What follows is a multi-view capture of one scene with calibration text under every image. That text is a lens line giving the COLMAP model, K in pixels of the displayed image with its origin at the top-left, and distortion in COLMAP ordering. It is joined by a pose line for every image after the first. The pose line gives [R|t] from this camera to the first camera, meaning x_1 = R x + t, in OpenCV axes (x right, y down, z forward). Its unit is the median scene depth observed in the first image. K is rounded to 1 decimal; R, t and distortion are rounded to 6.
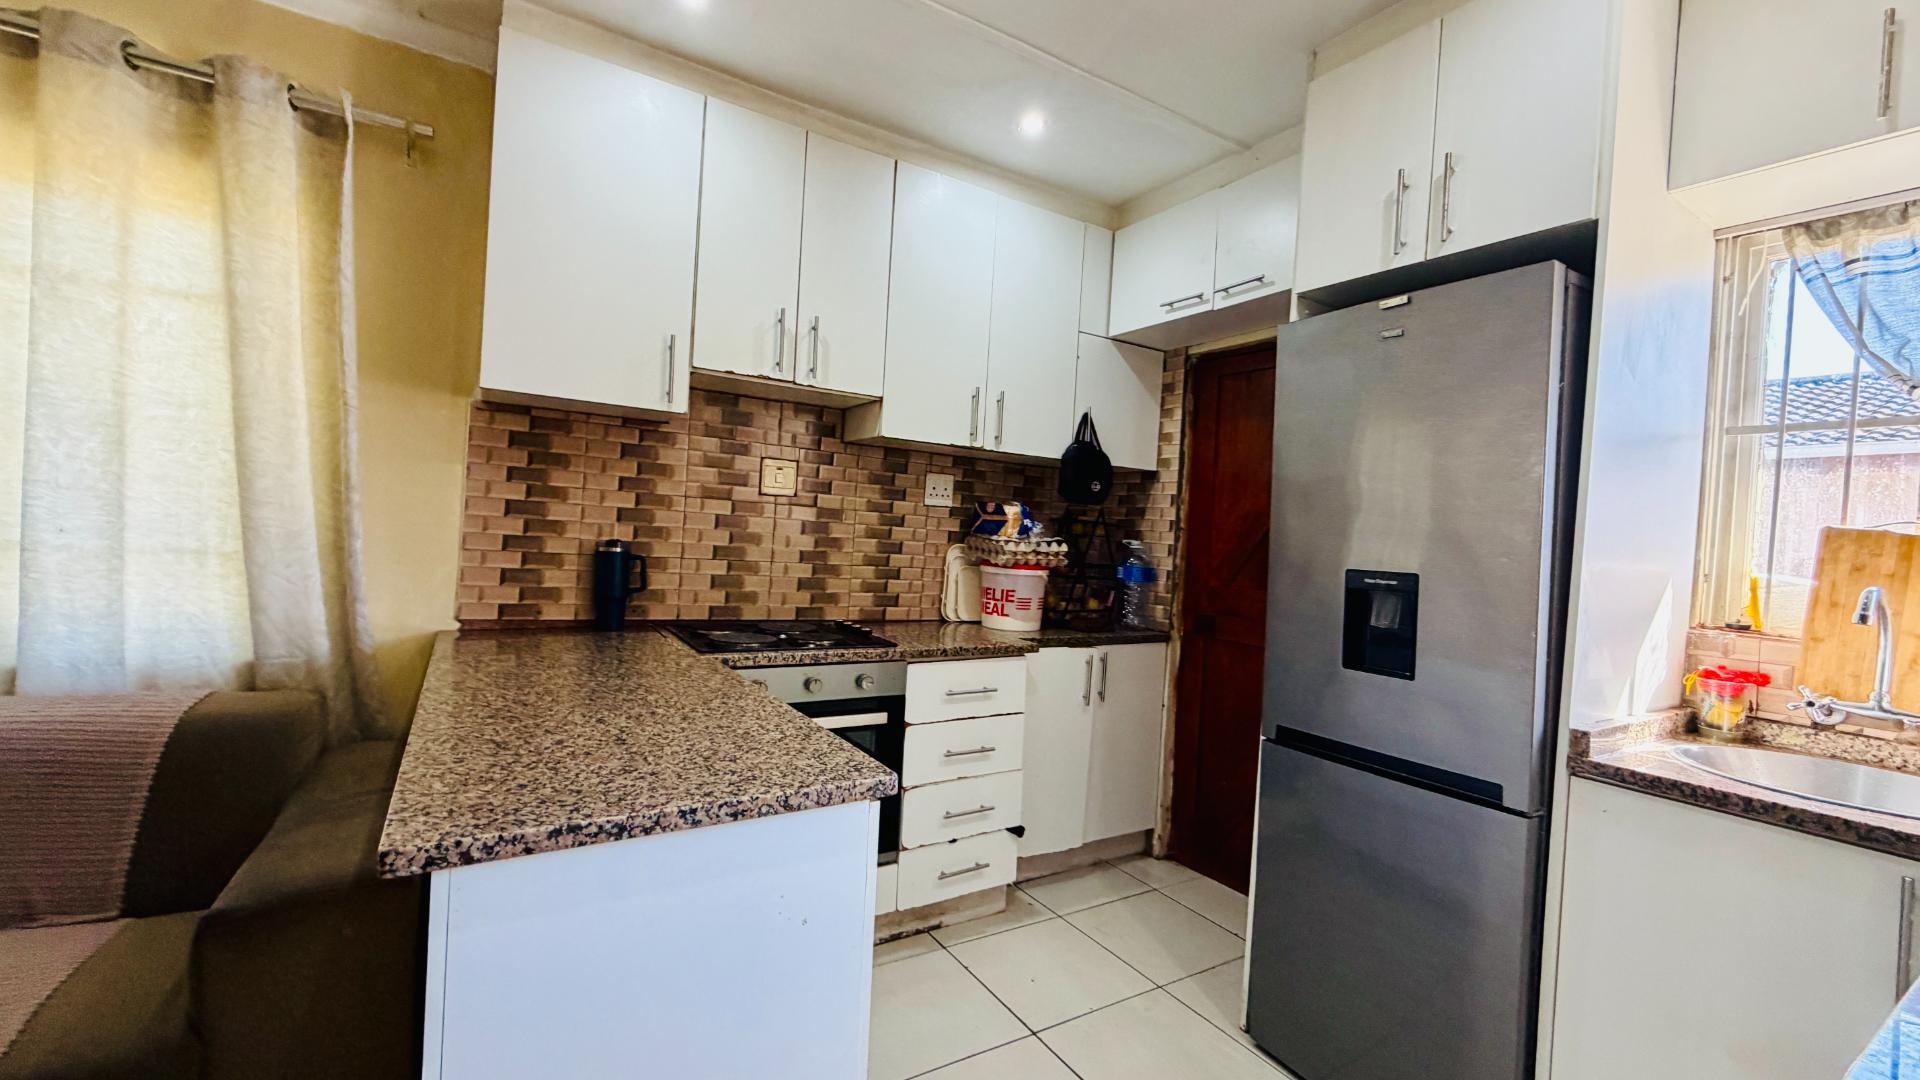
lens RADIAL K [[765.1, 0, 956.7], [0, 765.1, 538.9], [0, 0, 1]] dist [-0.000347, 0.000257]
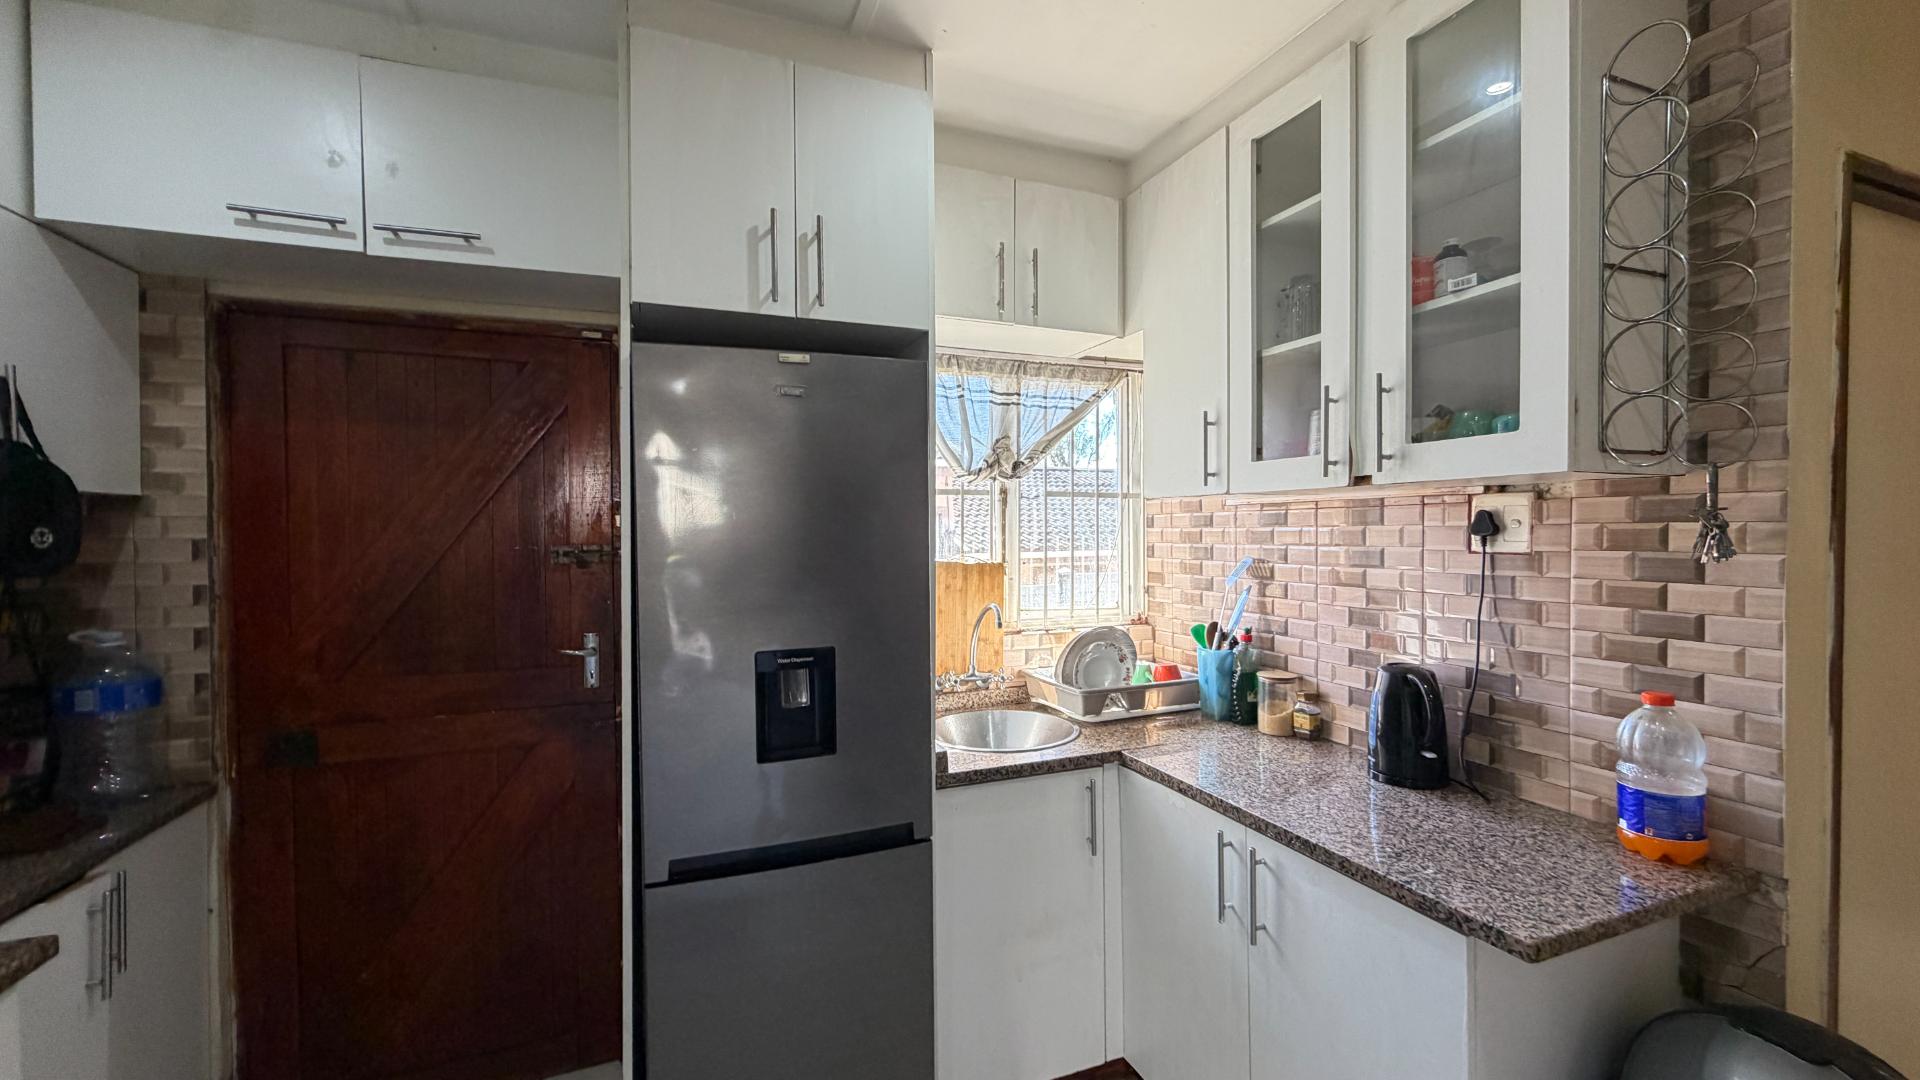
lens RADIAL K [[765.1, 0, 957.4], [0, 765.1, 541.3], [0, 0, 1]] dist [-0.000347, 0.000257]
pose [[0.179060, -0.070786, 0.981288, -0.227850], [0.027256, 0.997382, 0.066974, -0.106389], [-0.983461, 0.014754, 0.180520, 0.468304]]
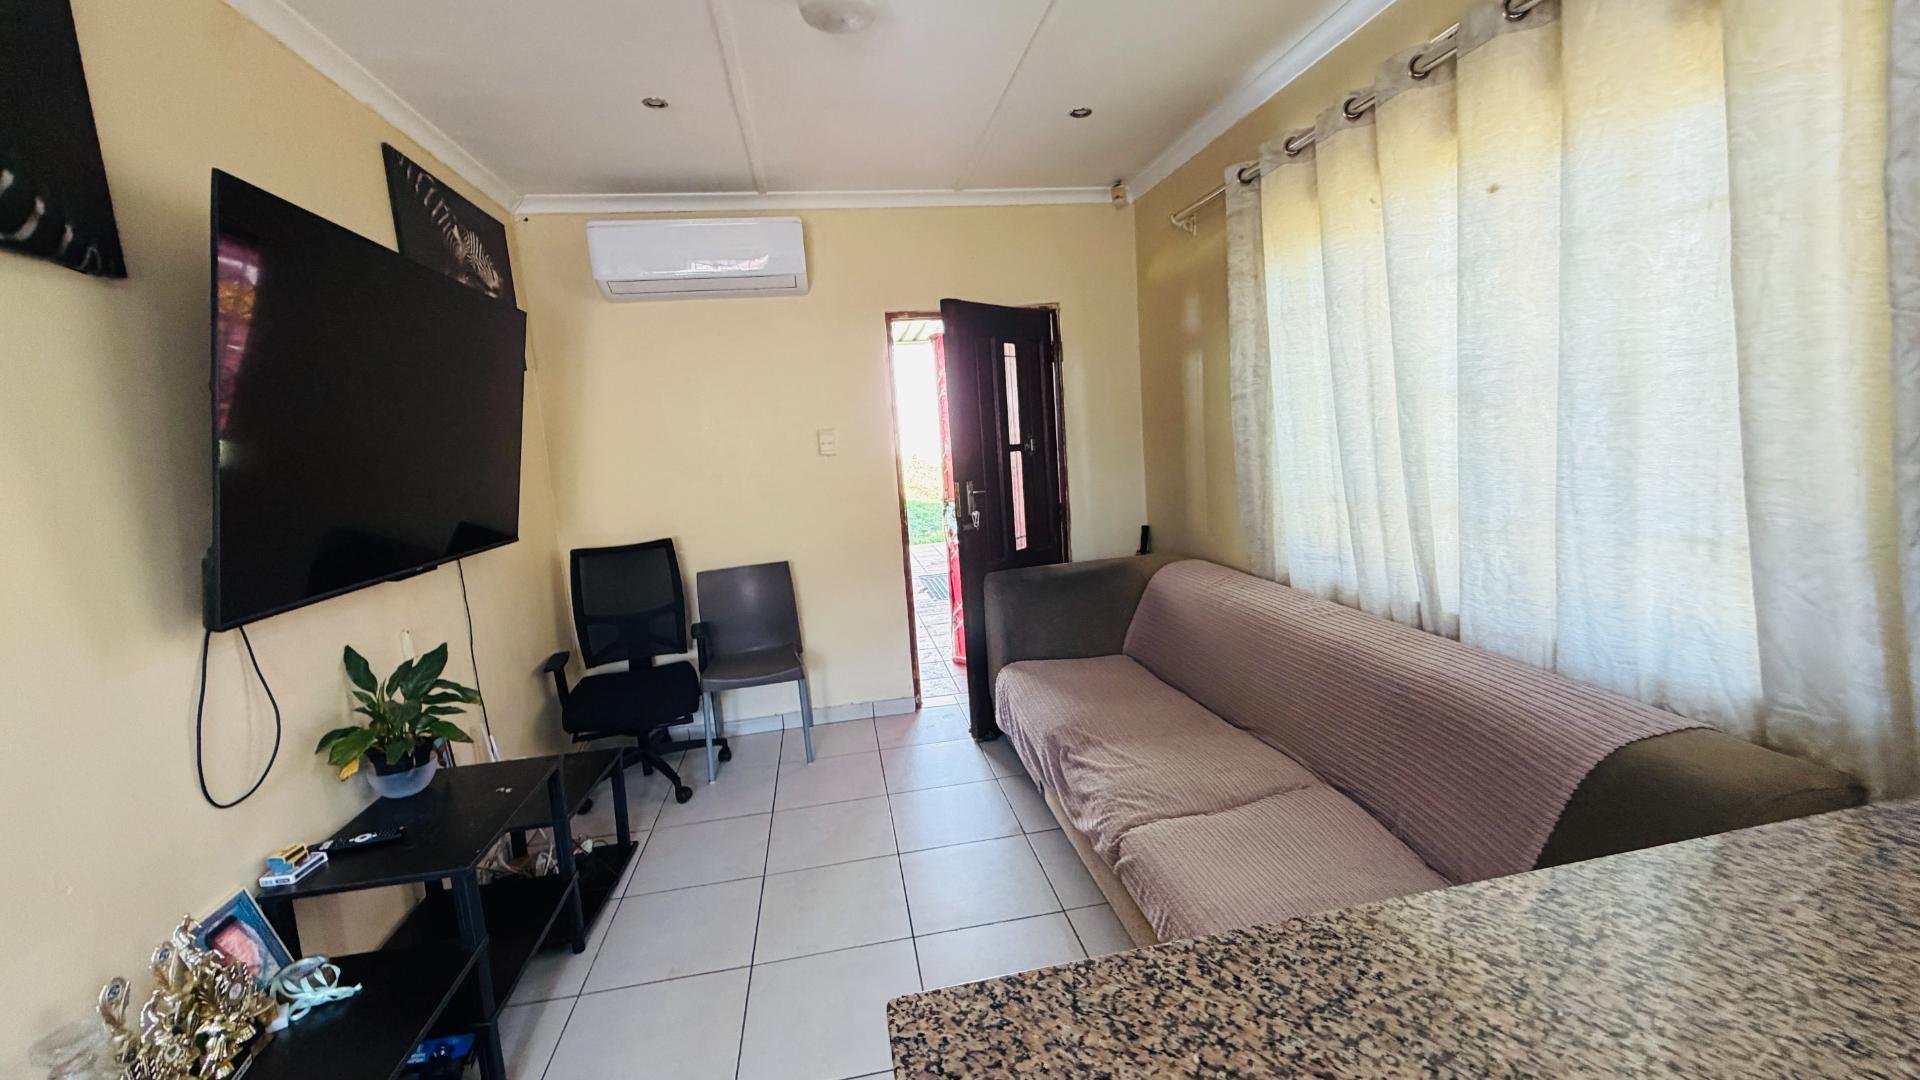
lens RADIAL K [[765.1, 0, 956.9], [0, 765.1, 537.9], [0, 0, 1]] dist [-0.000347, 0.000257]
pose [[-0.373989, 0.098029, -0.922238, -0.001333], [0.041614, 0.995170, 0.088906, -0.071782], [0.926499, -0.005128, -0.376262, 0.482494]]
